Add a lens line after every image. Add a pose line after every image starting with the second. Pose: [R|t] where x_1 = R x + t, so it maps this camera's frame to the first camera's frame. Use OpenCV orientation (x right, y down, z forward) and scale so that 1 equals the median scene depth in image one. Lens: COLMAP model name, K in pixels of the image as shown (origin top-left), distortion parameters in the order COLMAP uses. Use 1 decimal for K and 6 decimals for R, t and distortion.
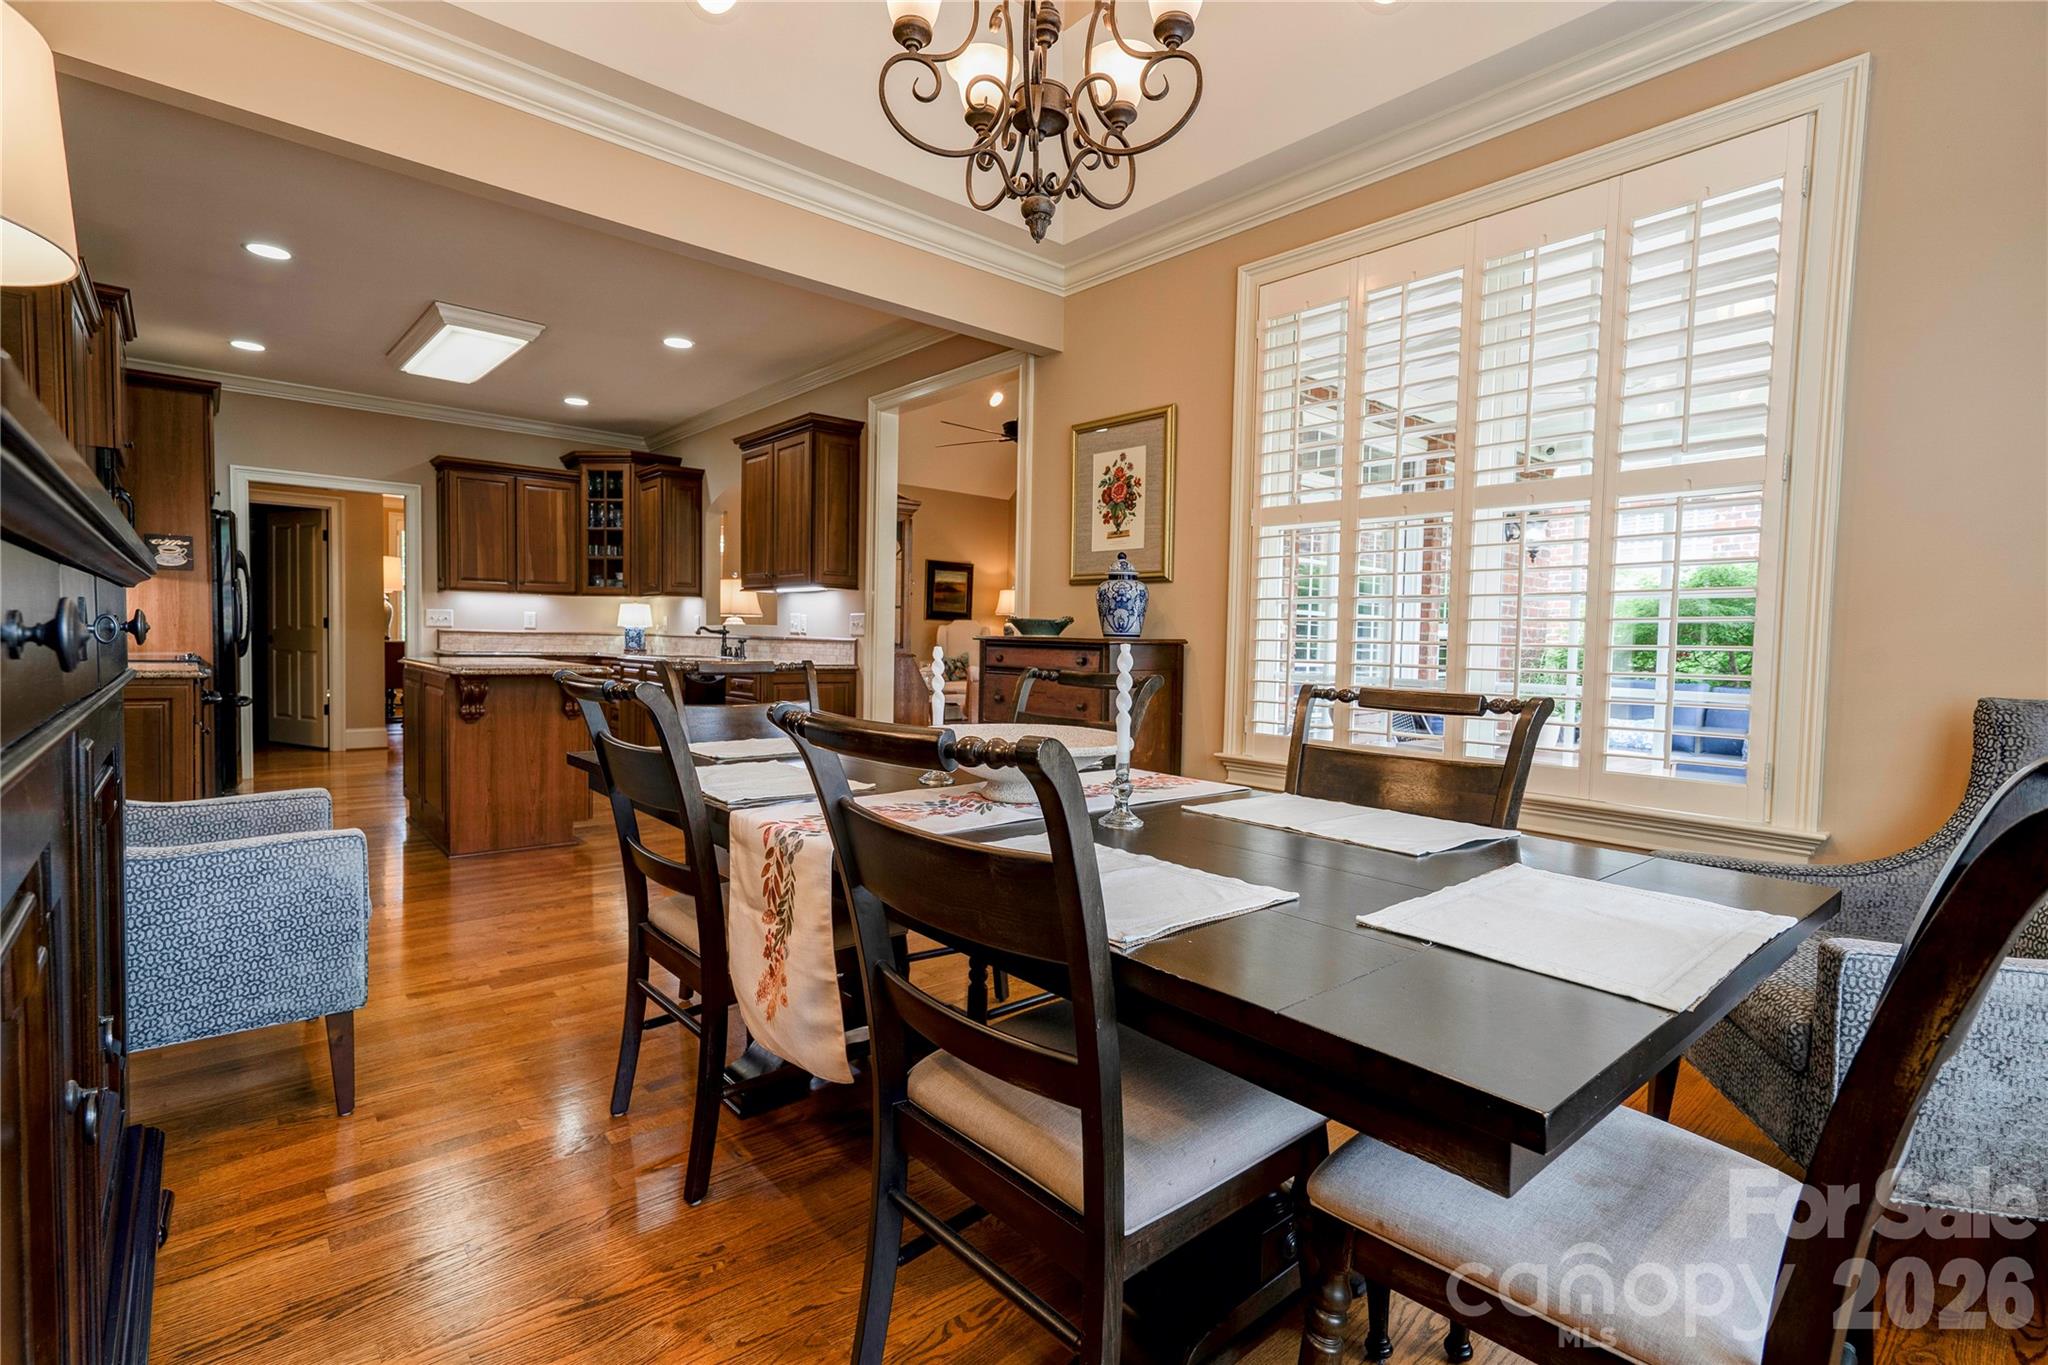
lens RADIAL K [[941.2, 0, 1010.4], [0, 941.2, 675.8], [0, 0, 1]] dist [-0.002961, 0.011834]
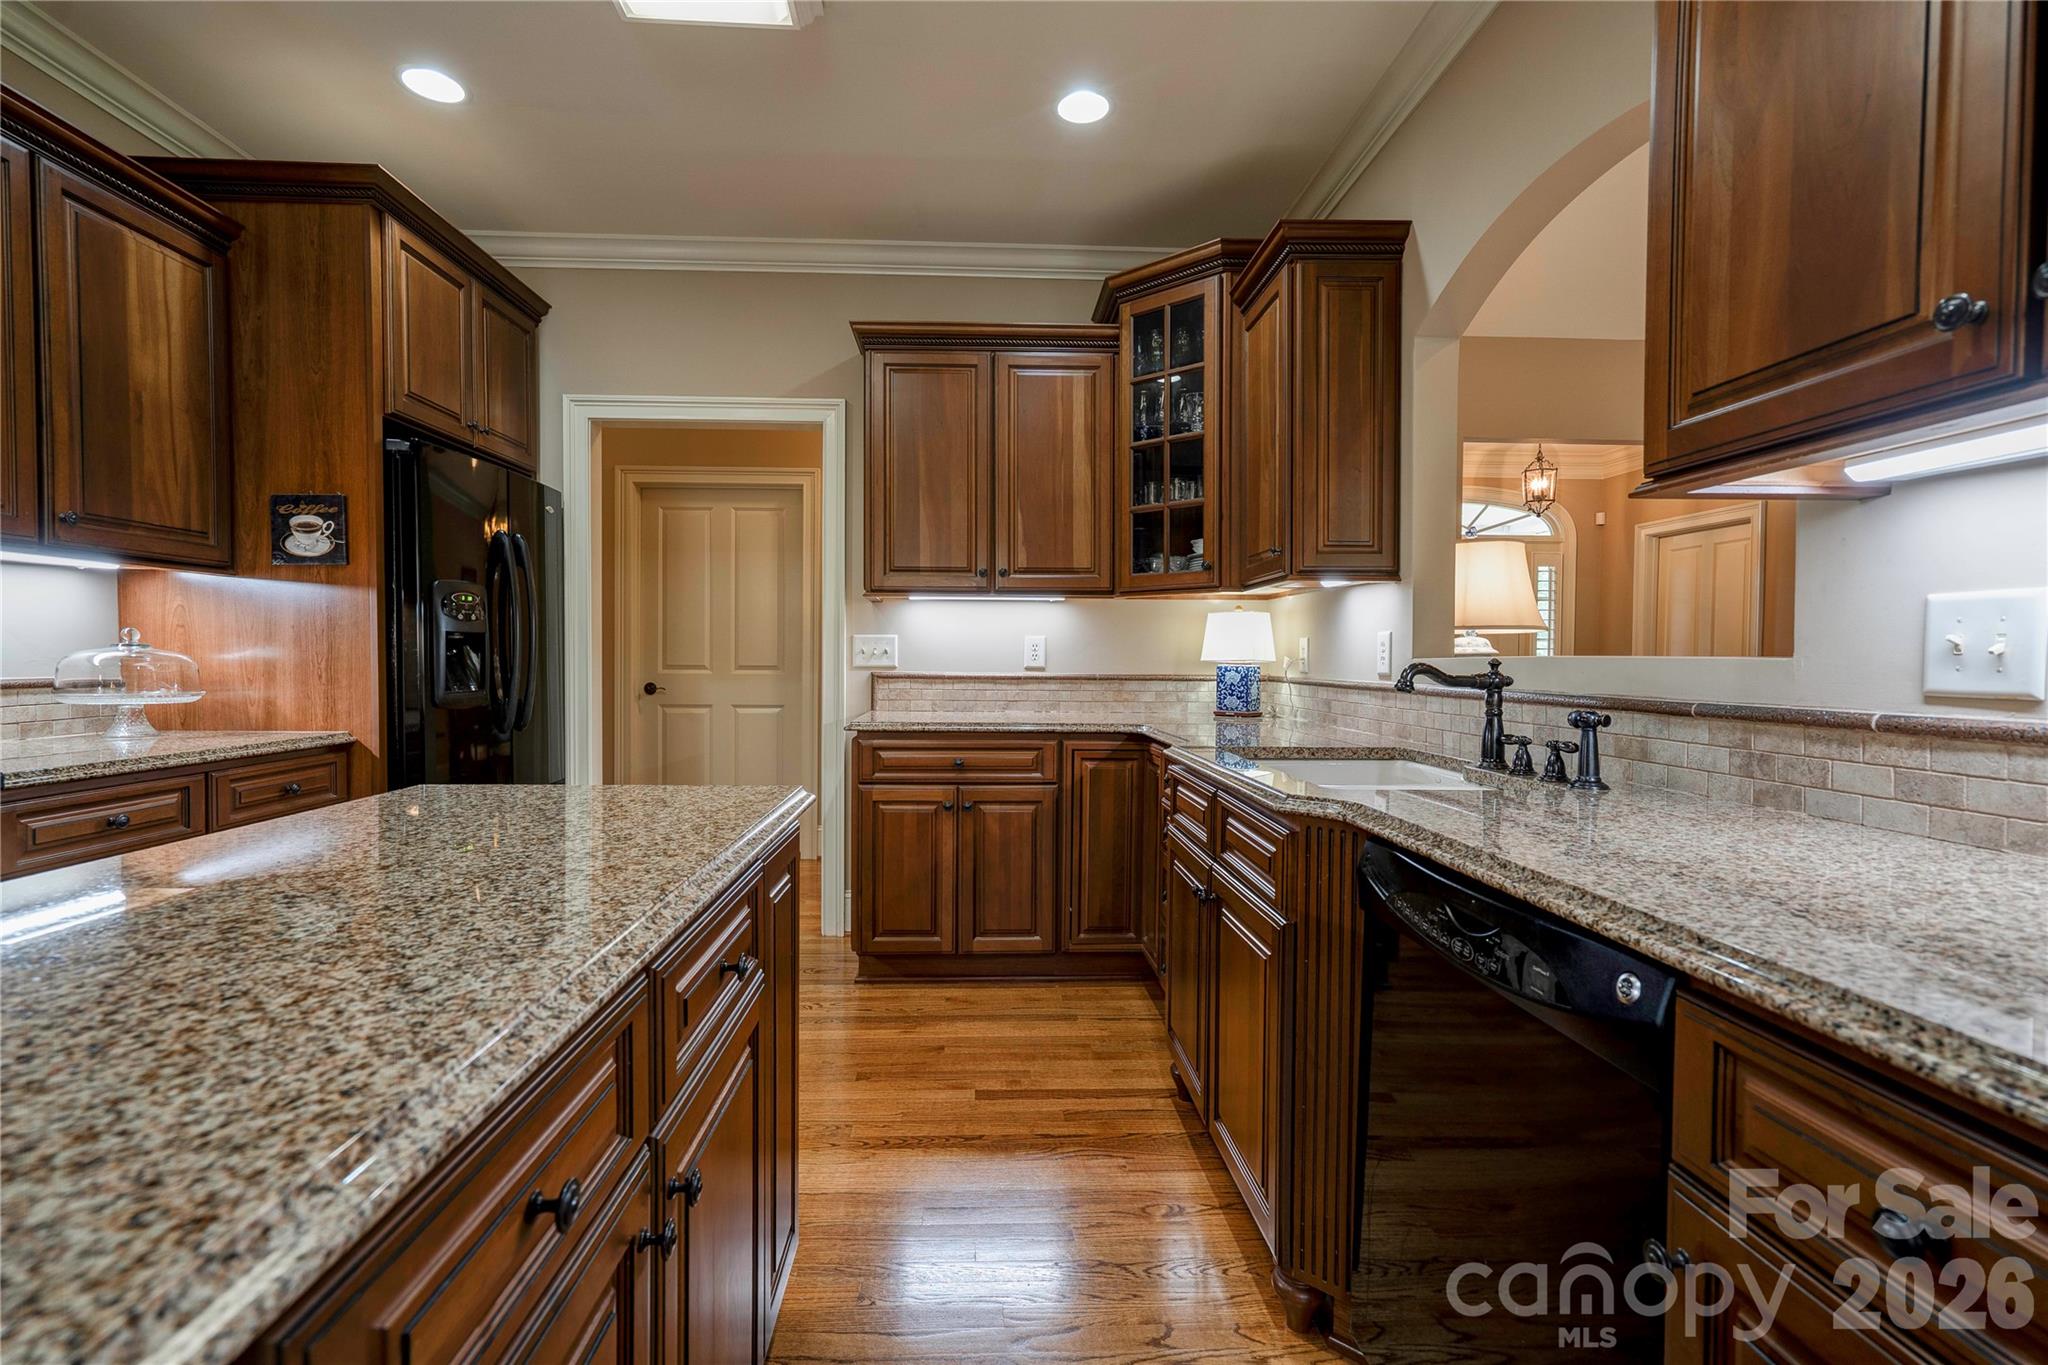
lens RADIAL K [[941.2, 0, 1010.6], [0, 941.2, 672.6], [0, 0, 1]] dist [-0.002961, 0.011834]
pose [[0.785788, -0.004552, -0.618479, -0.219508], [-0.017228, 0.999424, -0.029243, -0.034814], [0.618256, 0.033634, 0.785257, 0.618656]]
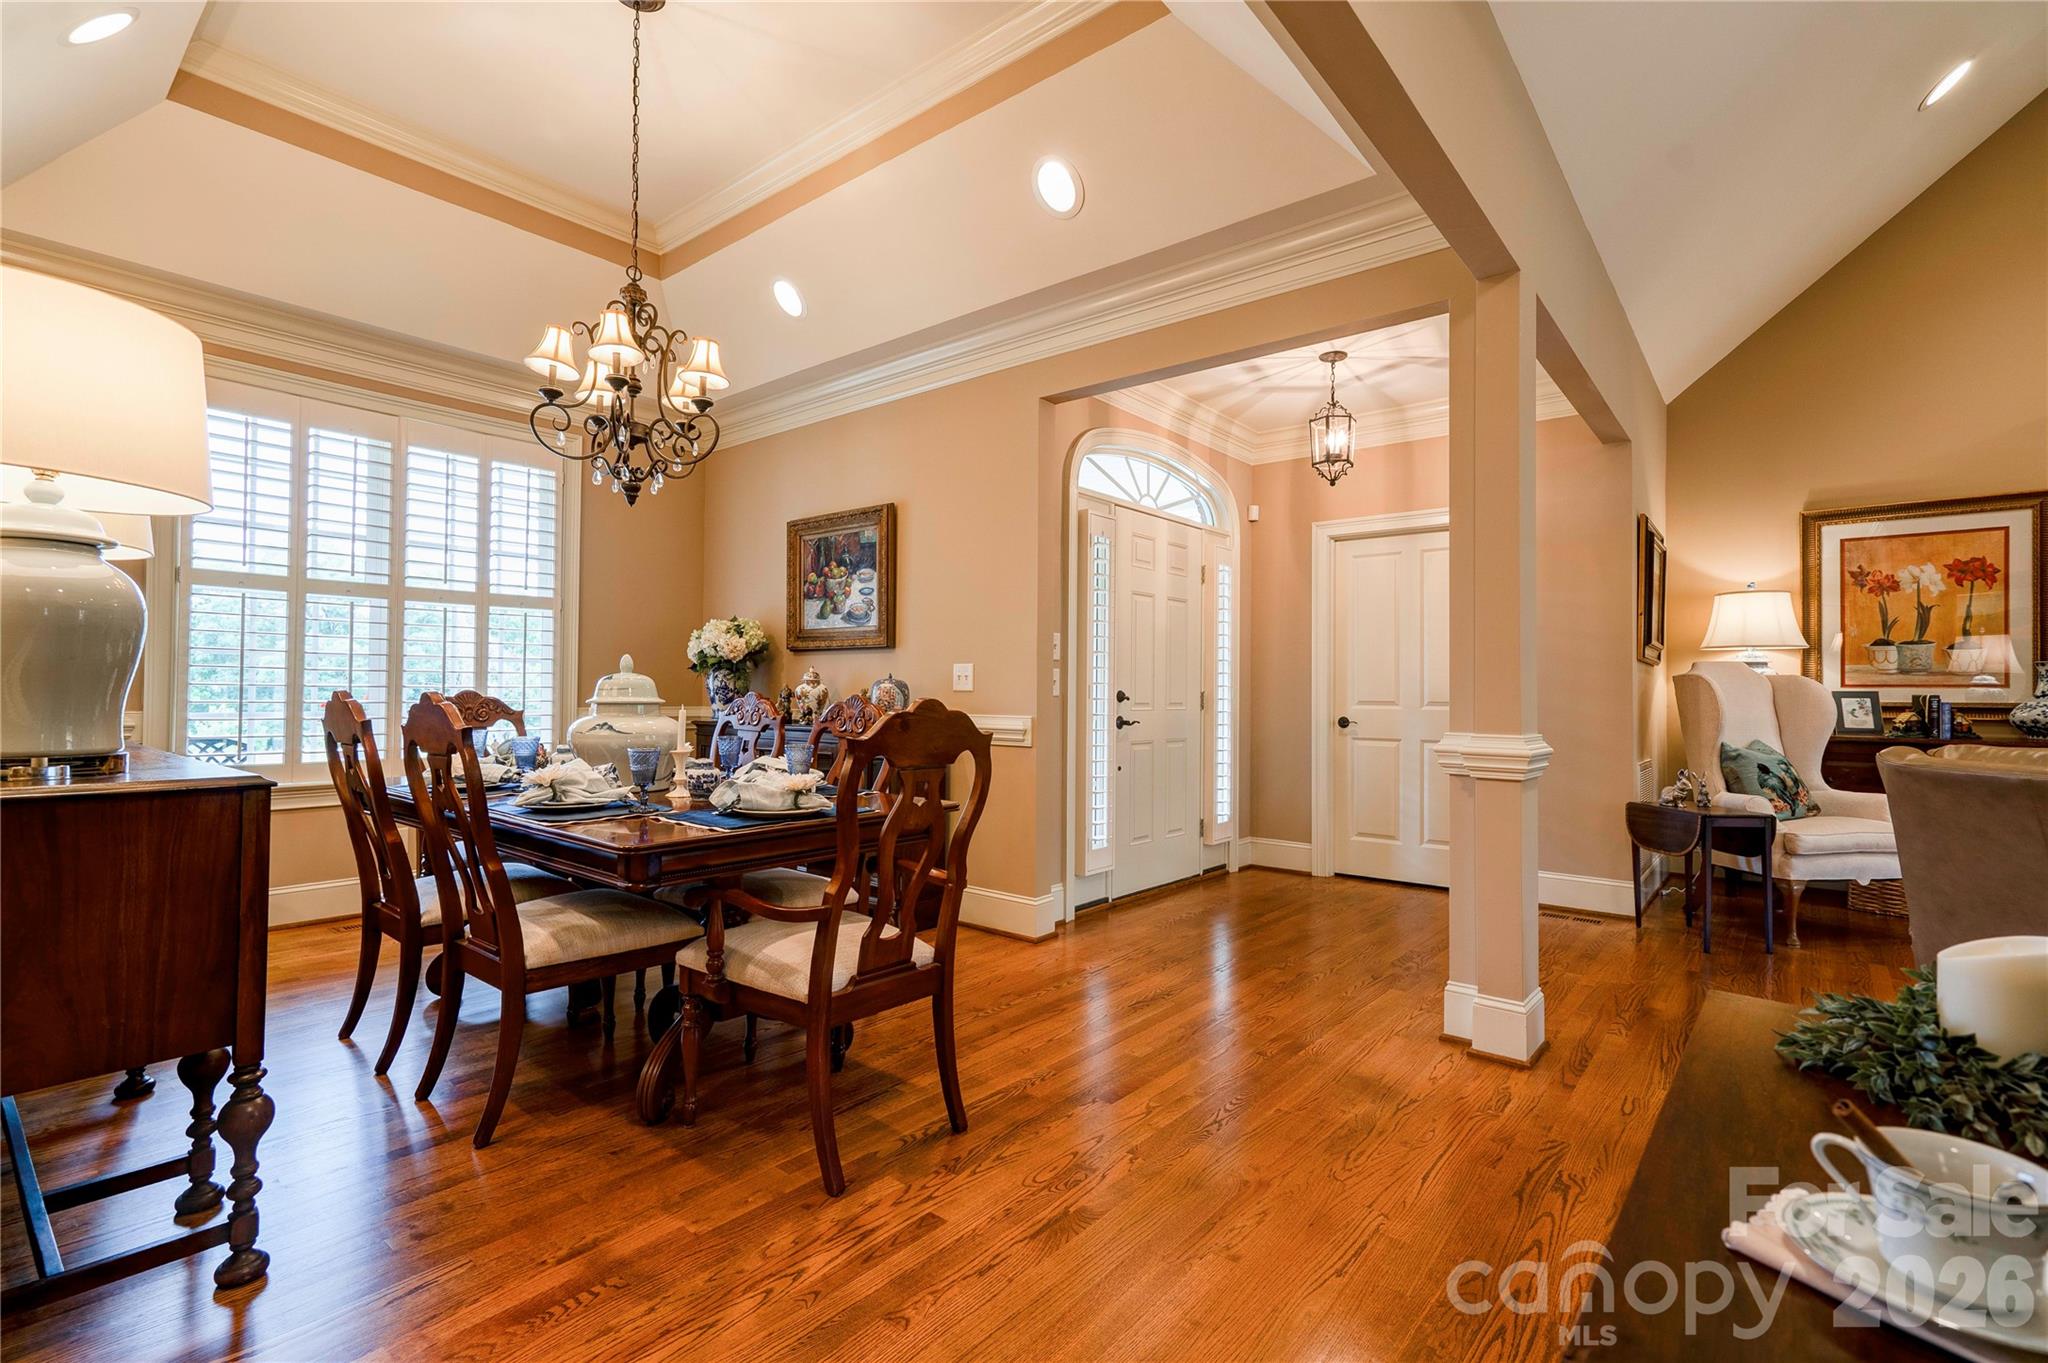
lens RADIAL K [[941.2, 0, 1011.9], [0, 941.2, 677.4], [0, 0, 1]] dist [-0.002961, 0.011834]
pose [[0.987590, -0.010759, 0.156682, -0.666374], [0.019395, 0.998369, -0.053695, -0.057576], [-0.155849, 0.056068, 0.986188, 1.023528]]
